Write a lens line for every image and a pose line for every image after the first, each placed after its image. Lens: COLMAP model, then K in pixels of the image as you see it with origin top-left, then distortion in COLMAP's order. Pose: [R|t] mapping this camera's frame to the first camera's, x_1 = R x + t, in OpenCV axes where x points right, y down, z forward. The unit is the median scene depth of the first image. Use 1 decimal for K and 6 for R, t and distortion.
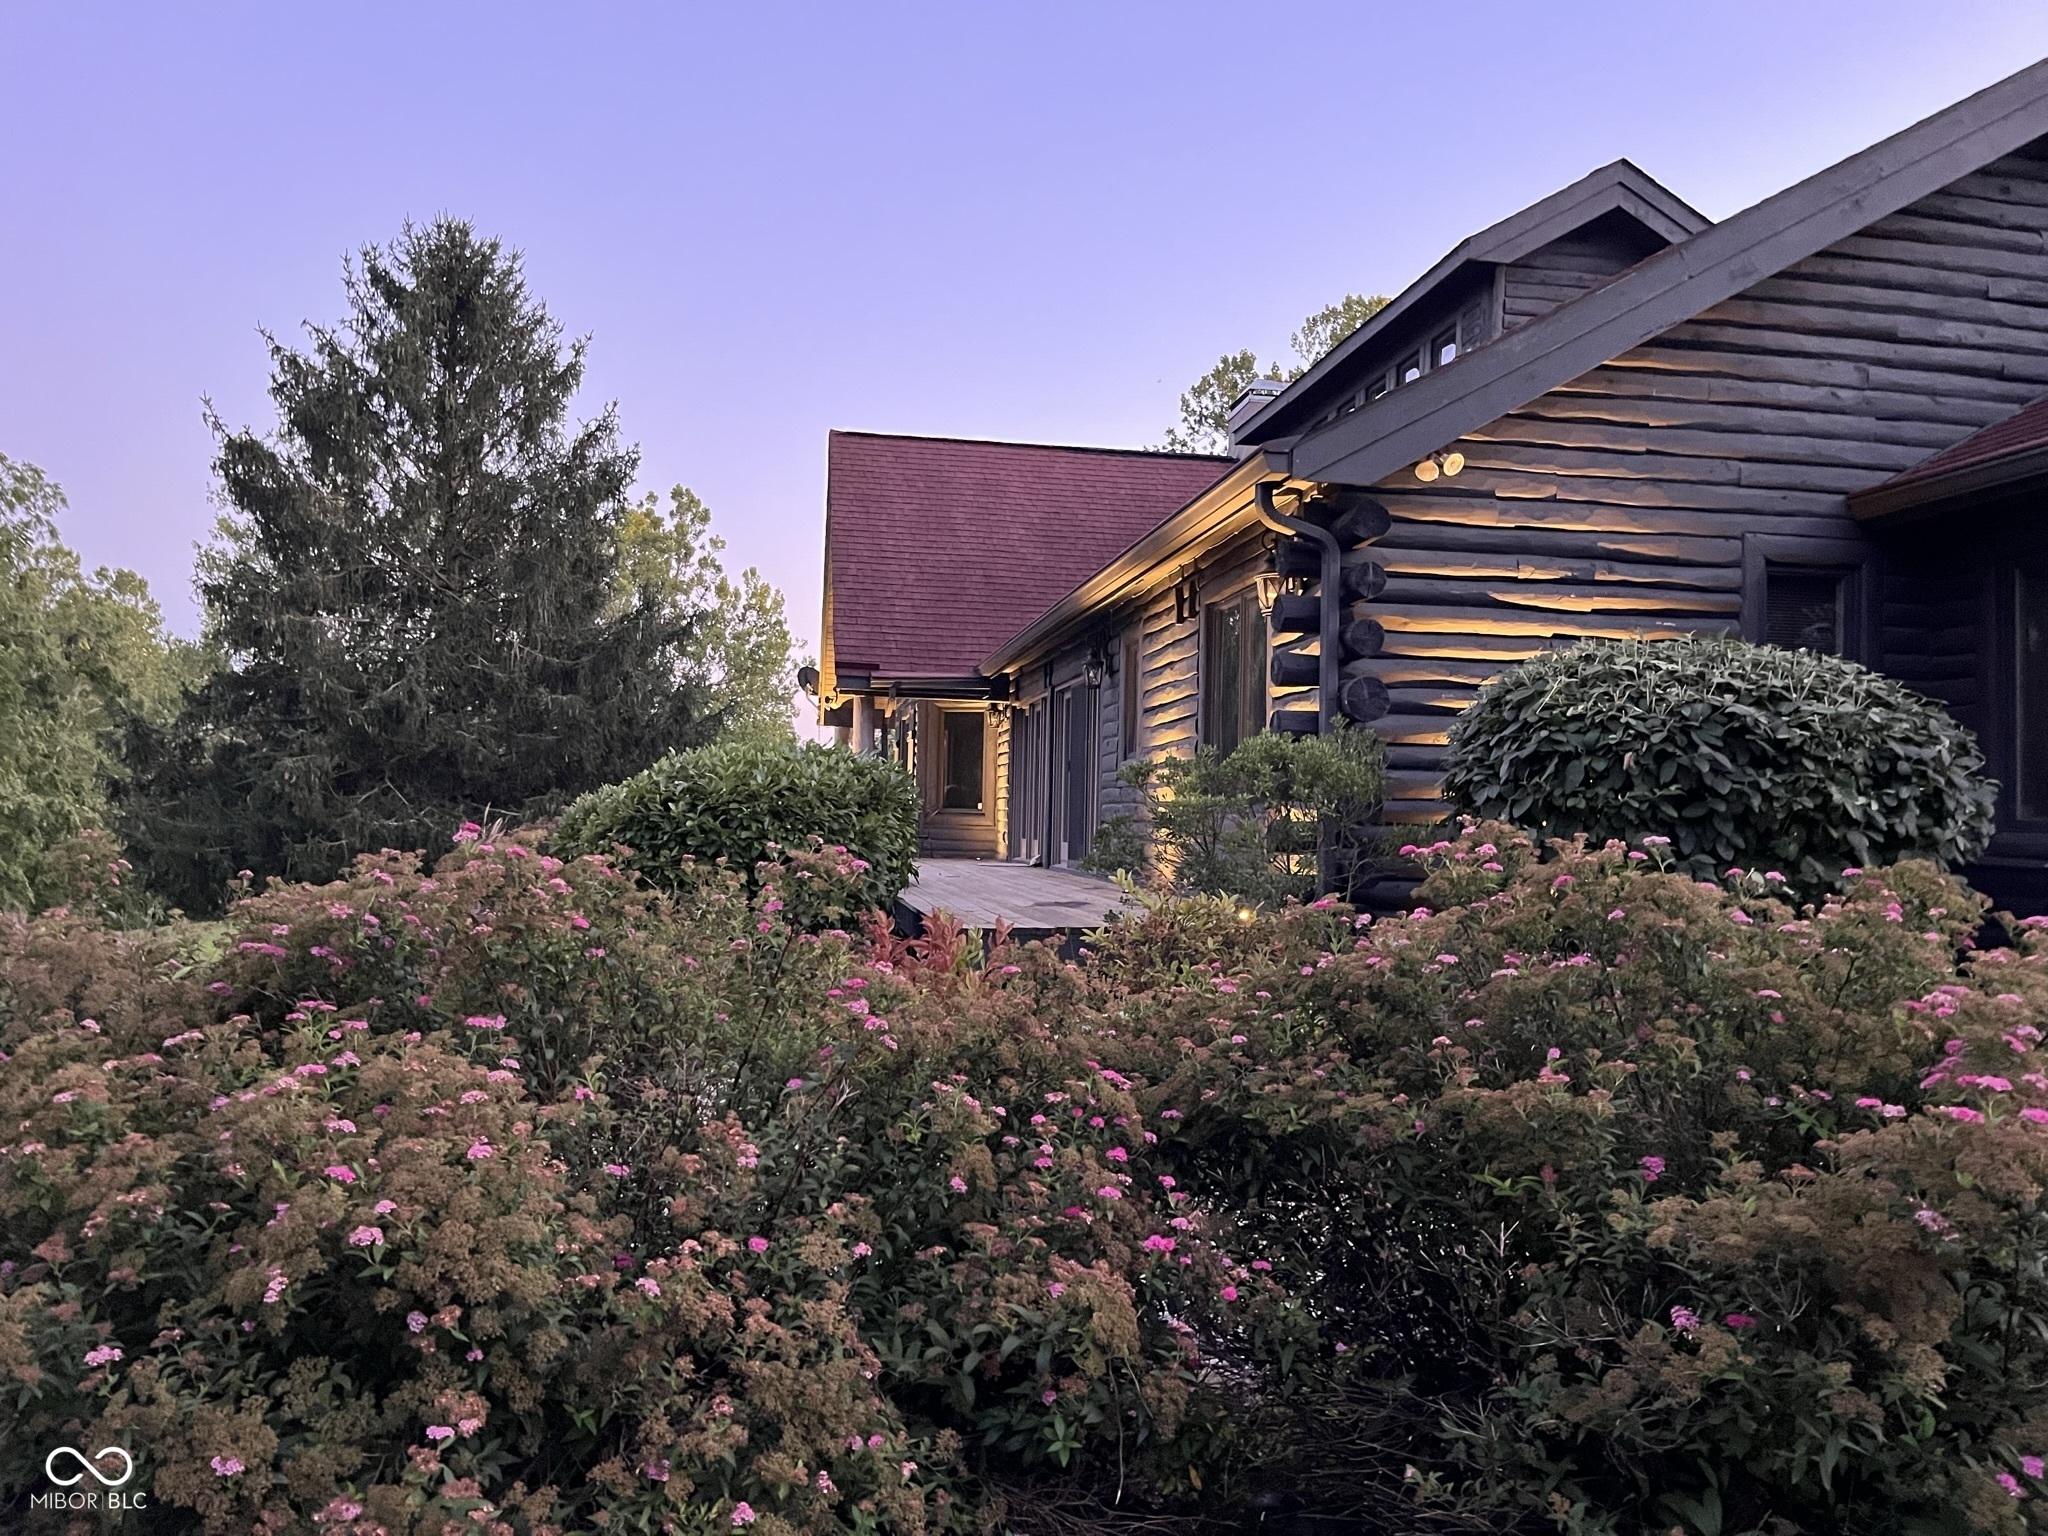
lens RADIAL K [[1541.6, 0, 1024.0], [0, 1541.6, 768.0], [0, 0, 1]] dist [-0.000424, -0.000174]
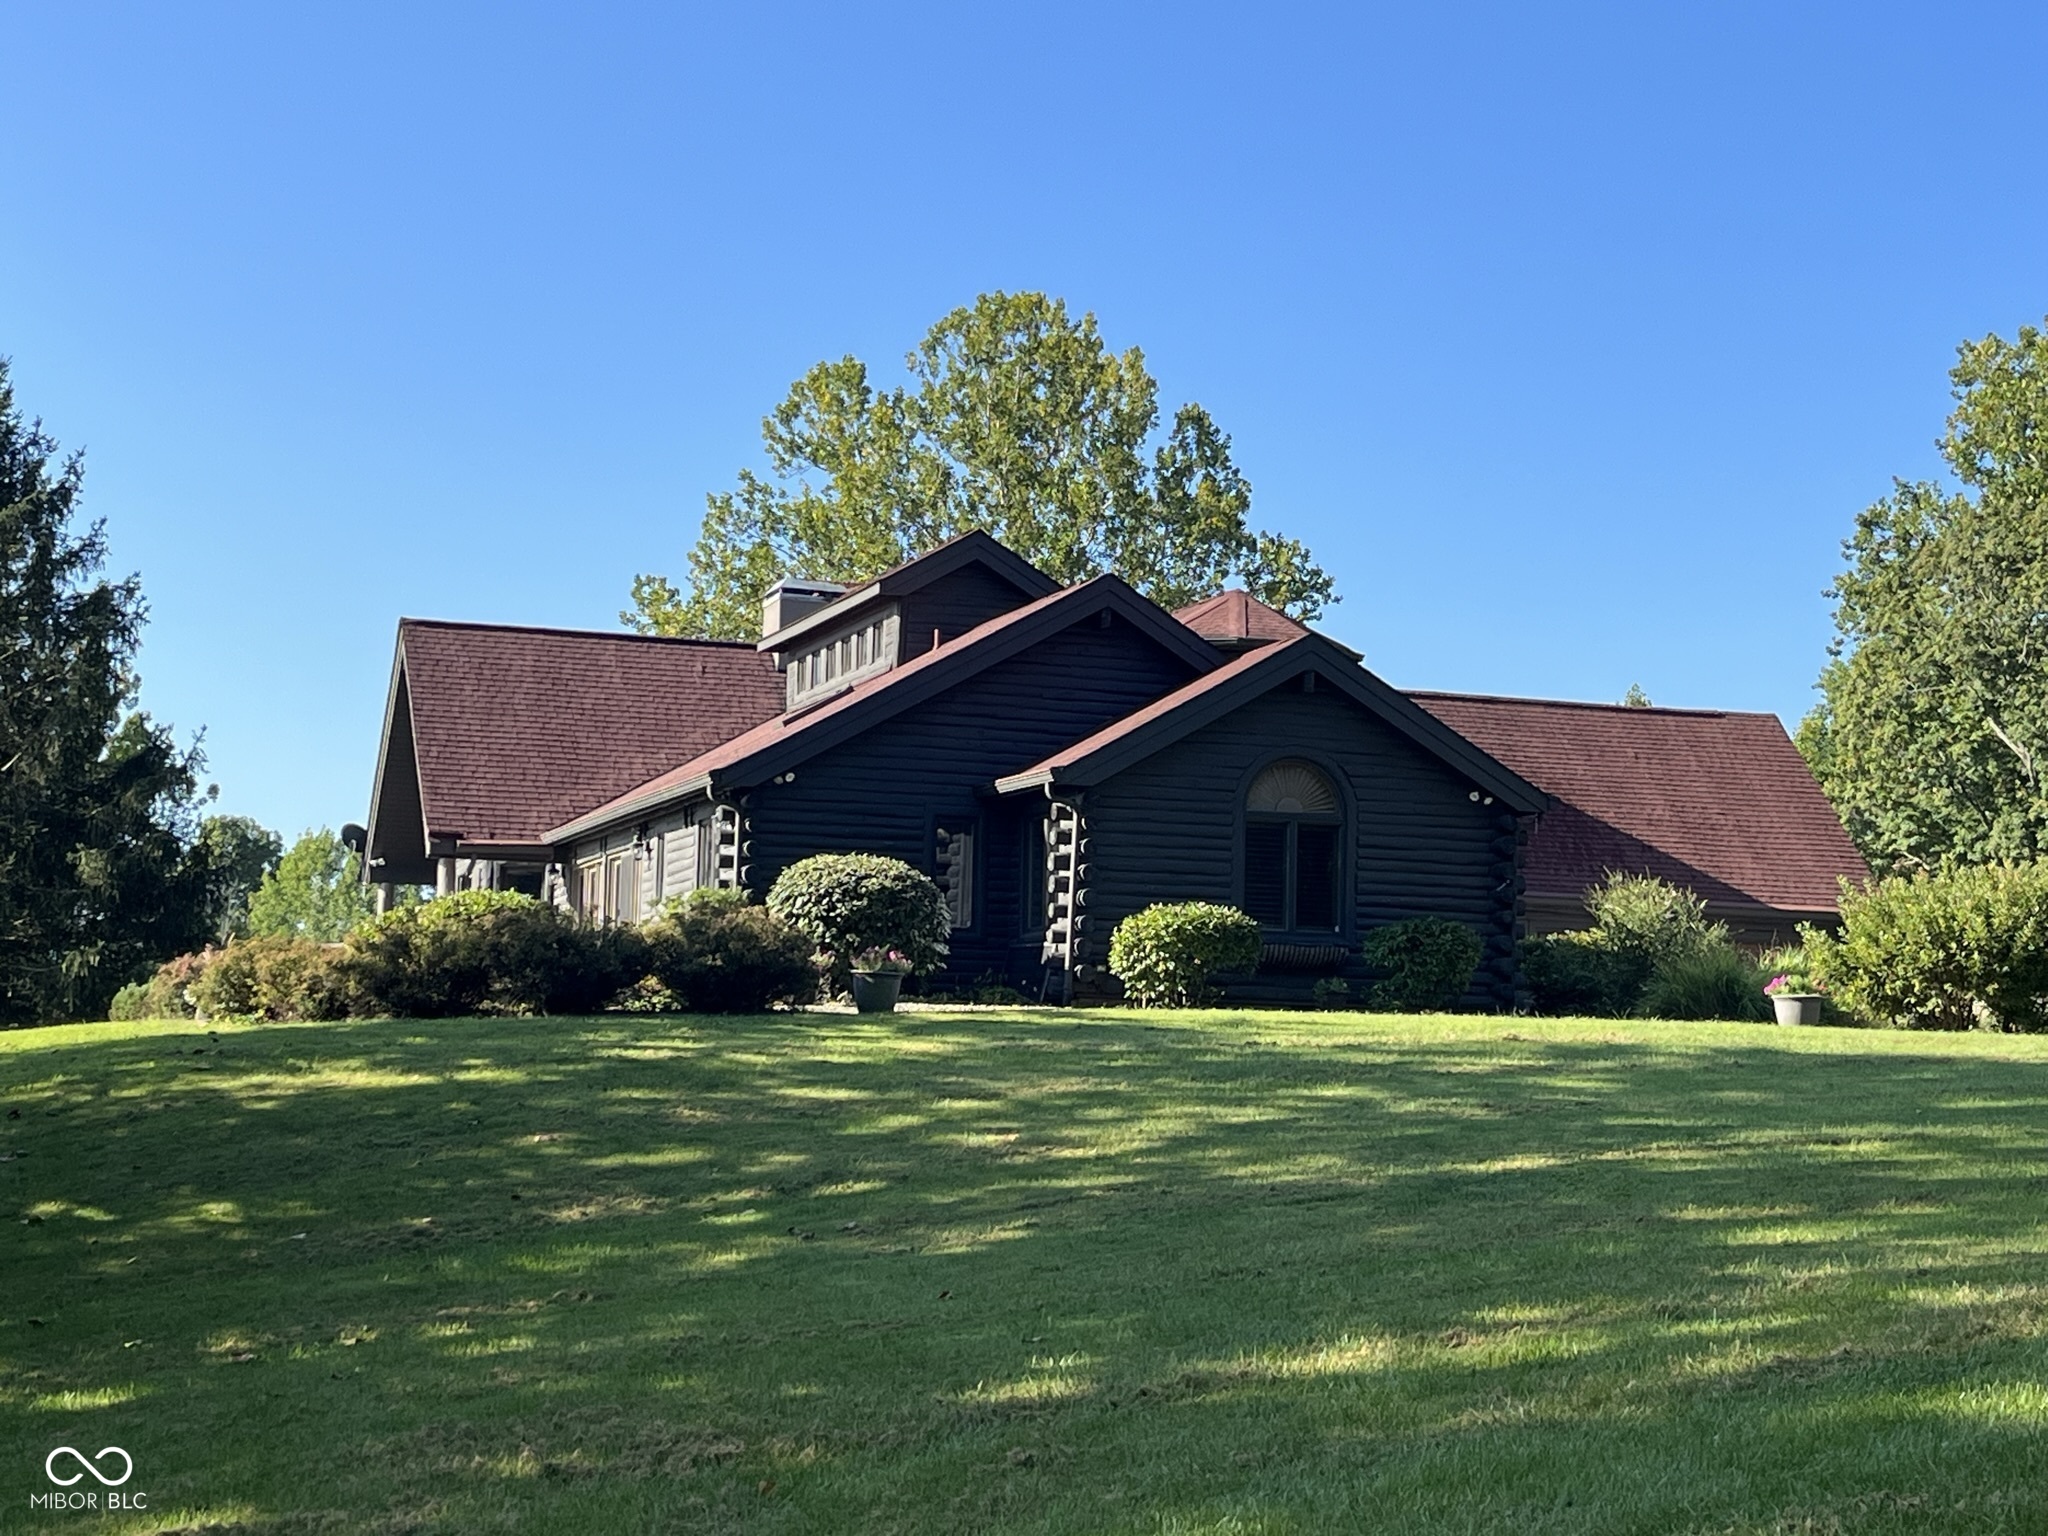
lens RADIAL K [[3337.5, 0, 1024.0], [0, 3337.5, 768.0], [0, 0, 1]] dist [-0.011826, -0.035676]
pose [[0.986750, 0.015614, 0.161495, -0.073205], [-0.005421, 0.997976, -0.063360, 0.042222], [-0.162157, 0.061645, 0.984838, -1.526249]]
